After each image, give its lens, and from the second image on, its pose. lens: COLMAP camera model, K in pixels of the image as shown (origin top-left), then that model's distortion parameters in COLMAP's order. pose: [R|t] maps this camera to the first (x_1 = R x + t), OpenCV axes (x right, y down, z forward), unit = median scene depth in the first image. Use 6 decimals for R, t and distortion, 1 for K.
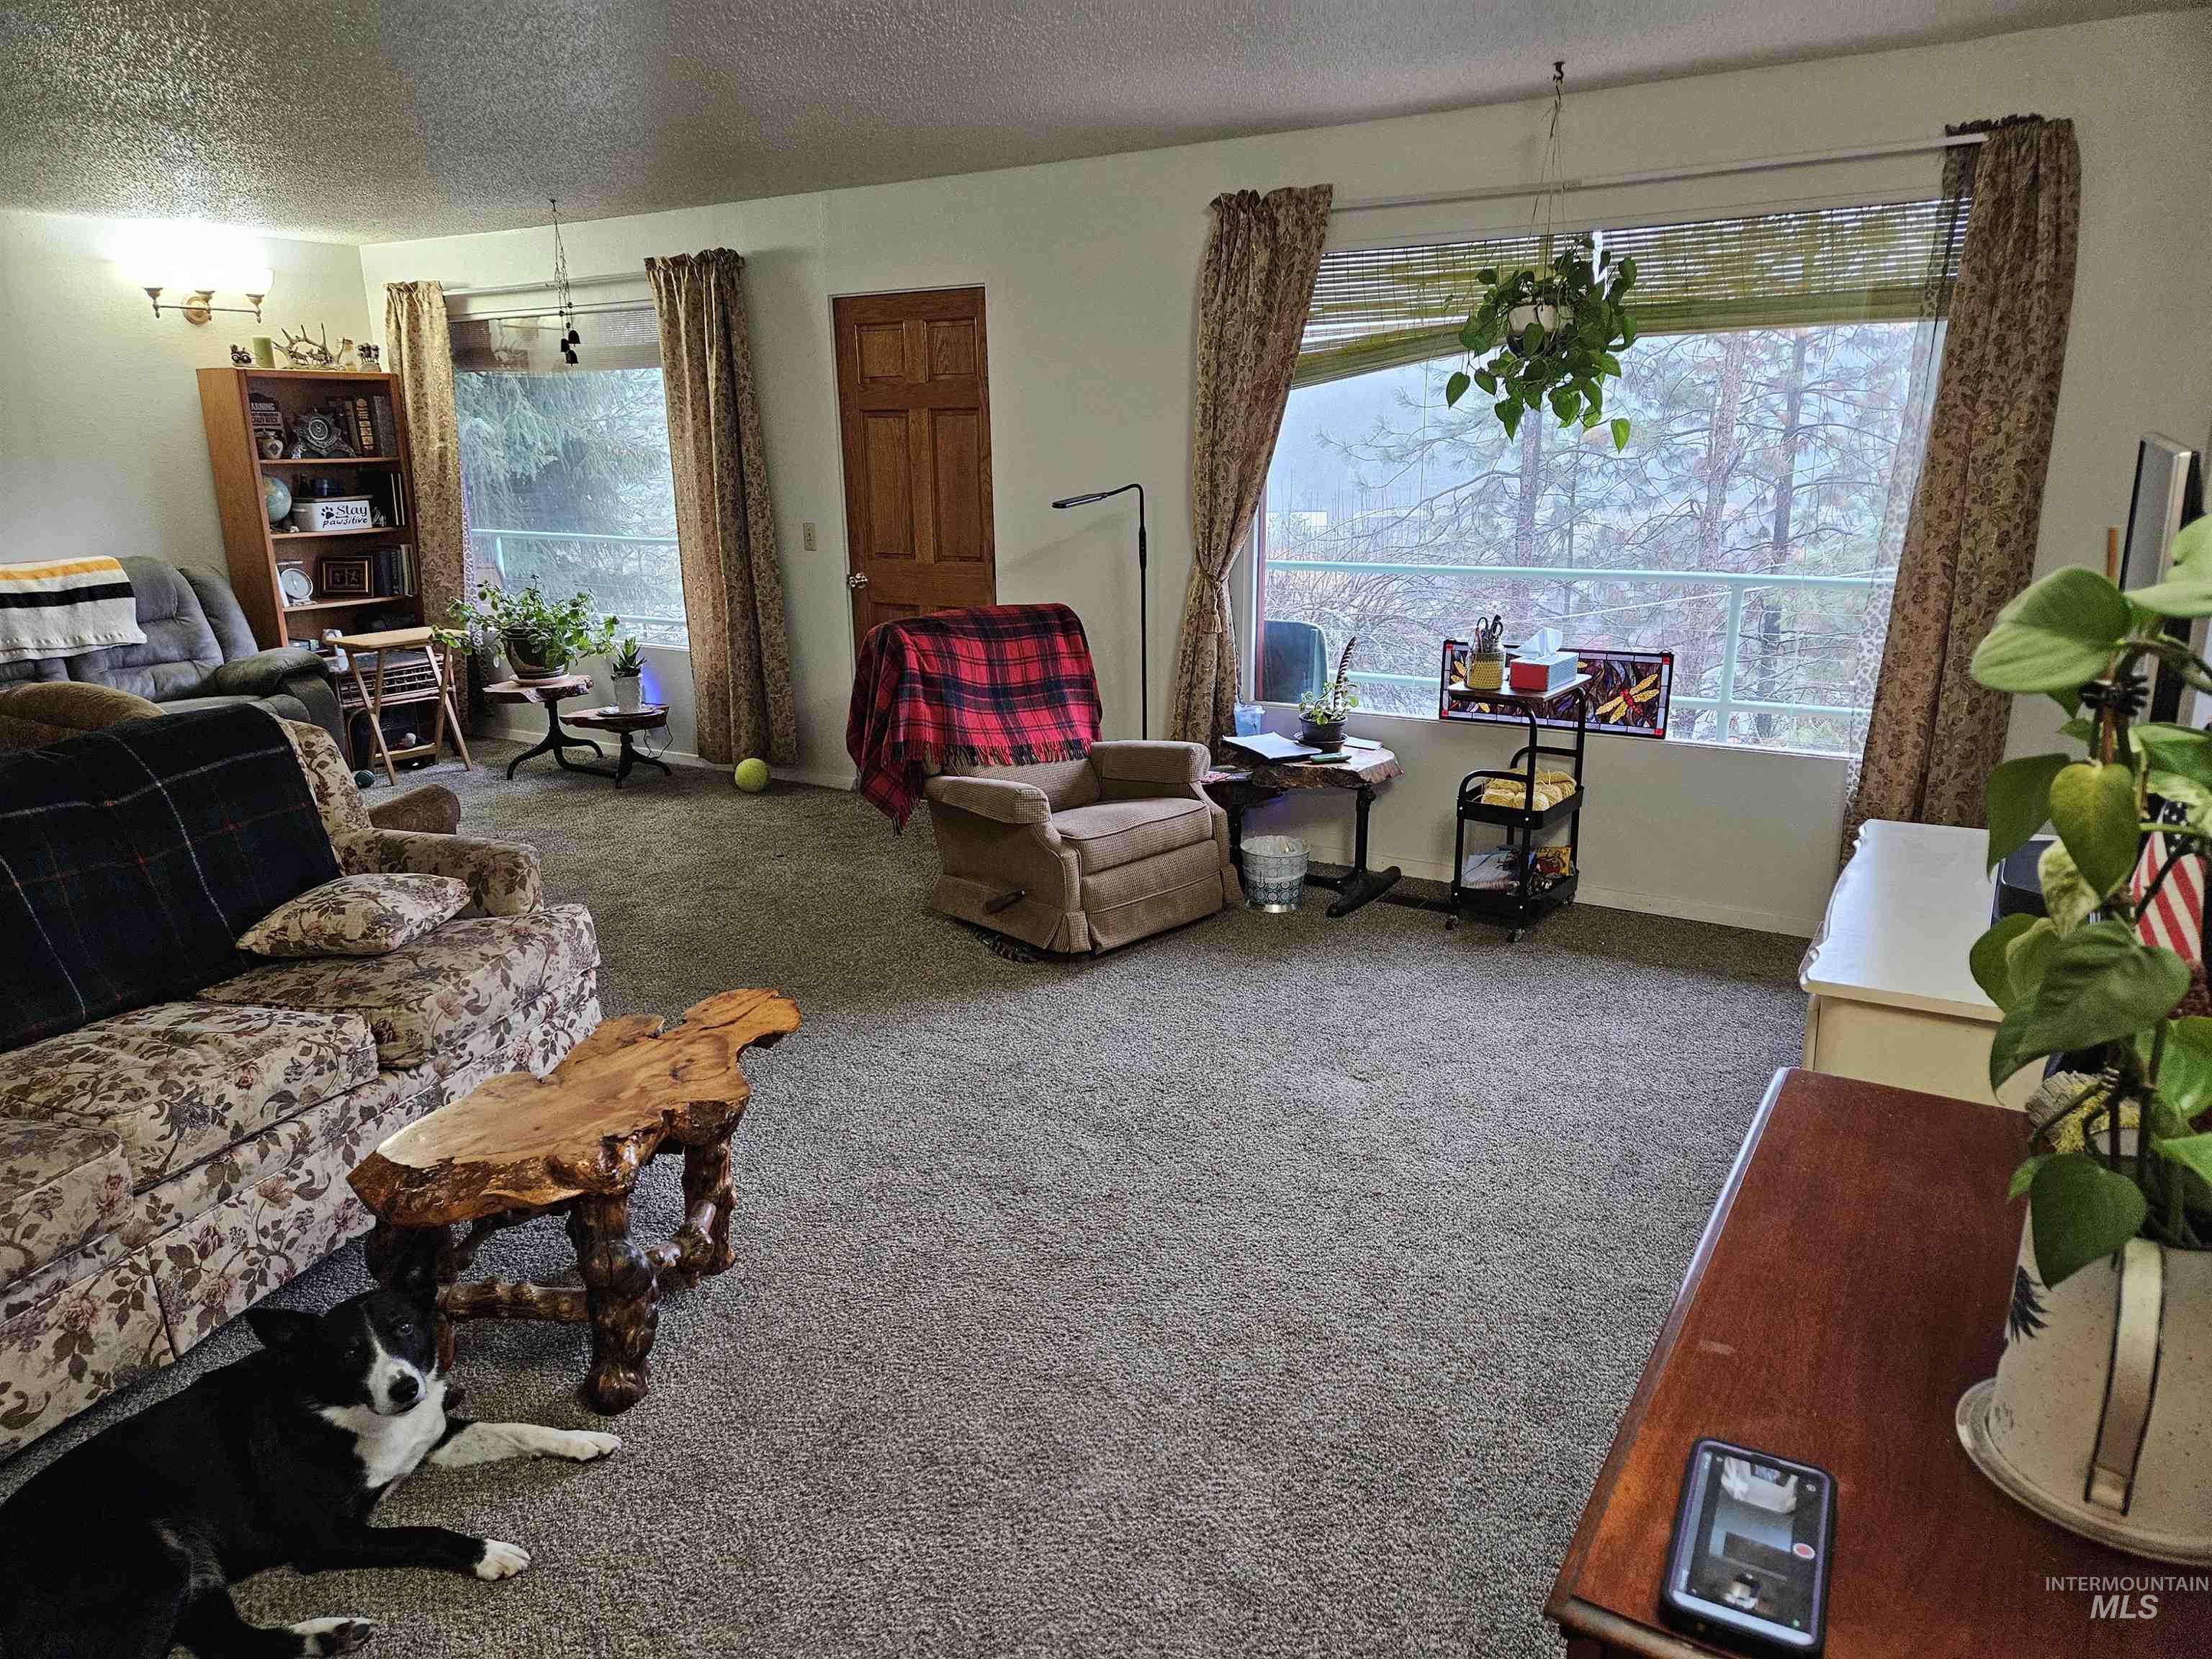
lens RADIAL K [[1488.5, 0, 1097.6], [0, 1488.5, 861.0], [0, 0, 1]] dist [0.081365, -0.059952]
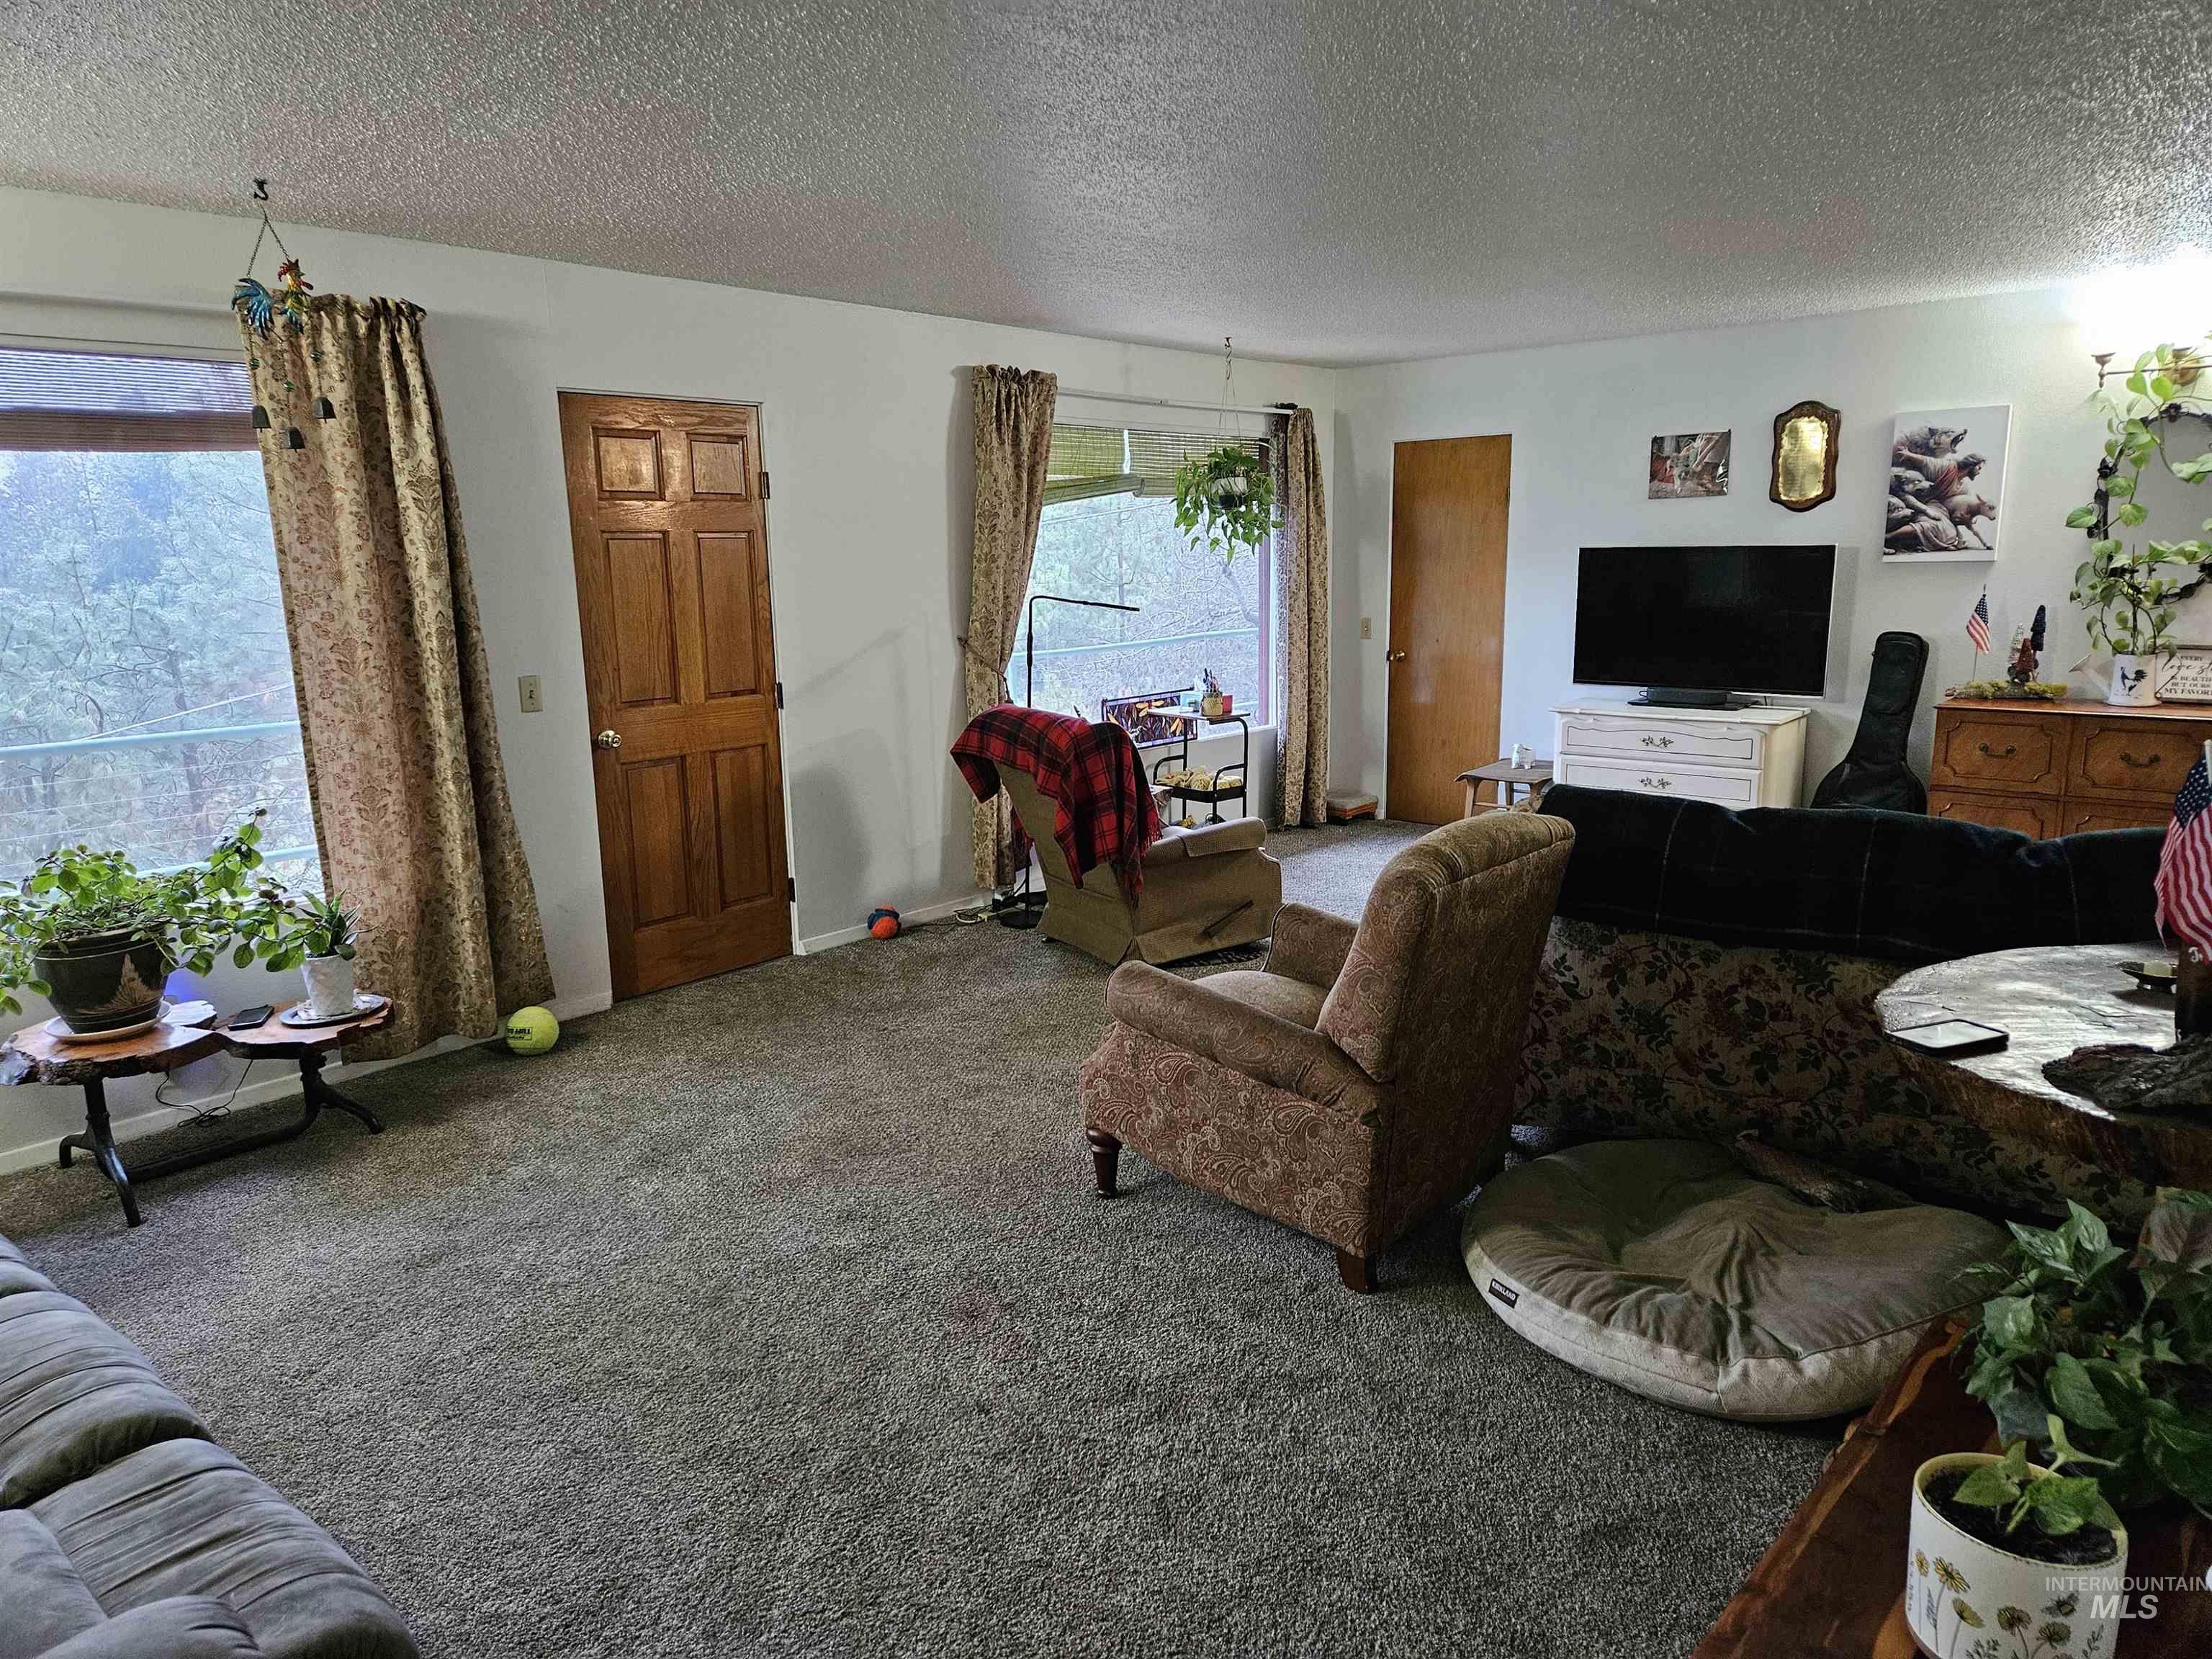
lens RADIAL K [[1488.5, 0, 1097.6], [0, 1488.5, 861.0], [0, 0, 1]] dist [0.081365, -0.059952]
pose [[0.120263, -0.202402, 0.971890, -0.998839], [0.283905, 0.945120, 0.161696, -0.197115], [-0.951280, 0.256479, 0.171126, 0.687668]]
